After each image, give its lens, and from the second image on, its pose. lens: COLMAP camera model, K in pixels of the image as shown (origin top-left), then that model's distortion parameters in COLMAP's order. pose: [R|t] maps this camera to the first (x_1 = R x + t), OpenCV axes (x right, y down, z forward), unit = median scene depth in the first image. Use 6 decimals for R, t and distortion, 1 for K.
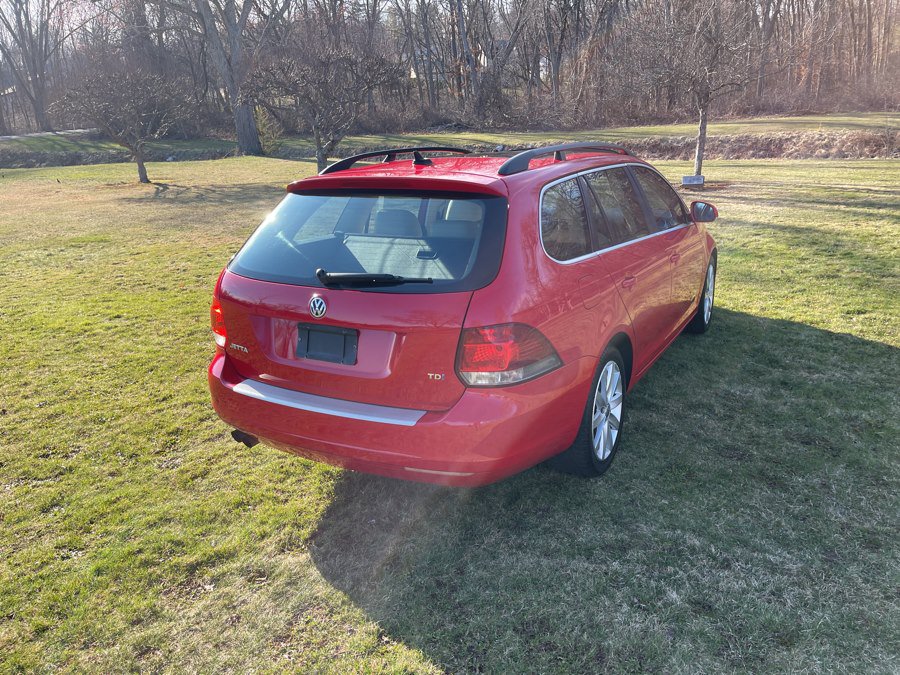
lens RADIAL K [[678.1, 0, 457.0], [0, 678.1, 336.9], [0, 0, 1]] dist [0.078541, -0.110029]
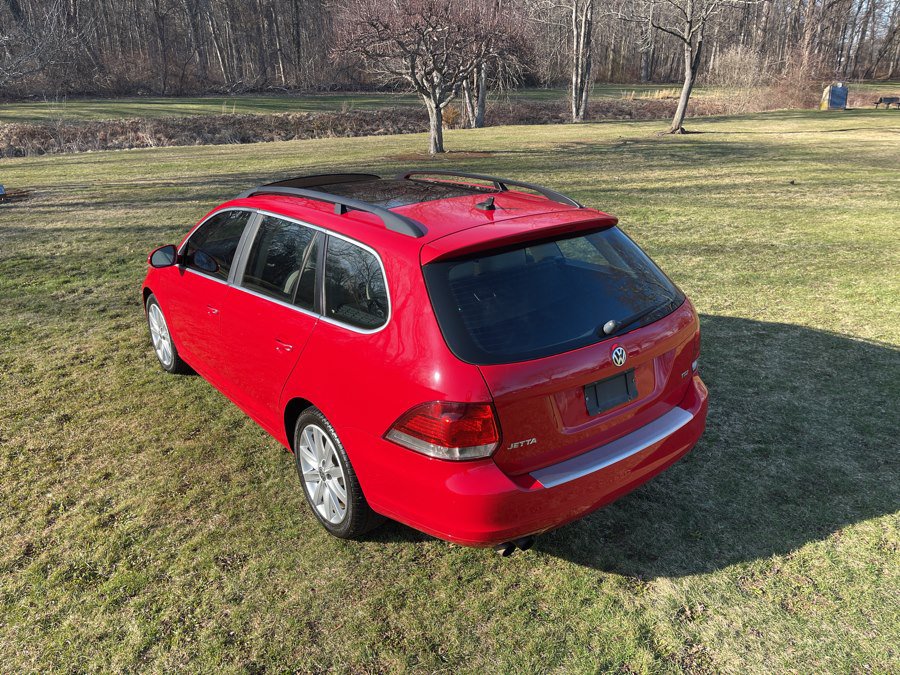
lens RADIAL K [[678.1, 0, 446.8], [0, 678.1, 339.4], [0, 0, 1]] dist [0.078541, -0.110029]
pose [[0.414763, -0.291121, 0.862102, -0.962548], [0.273163, 0.943575, 0.187212, -0.267839], [-0.867959, 0.157845, 0.470883, 0.597101]]
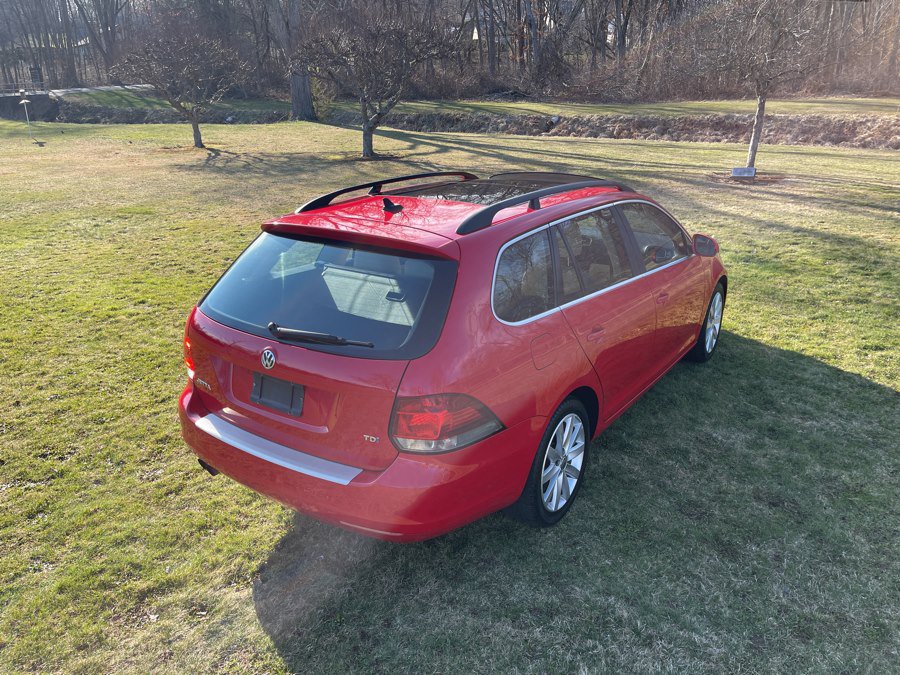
lens RADIAL K [[678.1, 0, 445.9], [0, 678.1, 338.3], [0, 0, 1]] dist [0.078541, -0.110029]
pose [[0.994540, 0.061050, -0.084638, 0.122059], [-0.056618, 0.996944, 0.053817, -0.118730], [0.087665, -0.048731, 0.994957, -0.005965]]
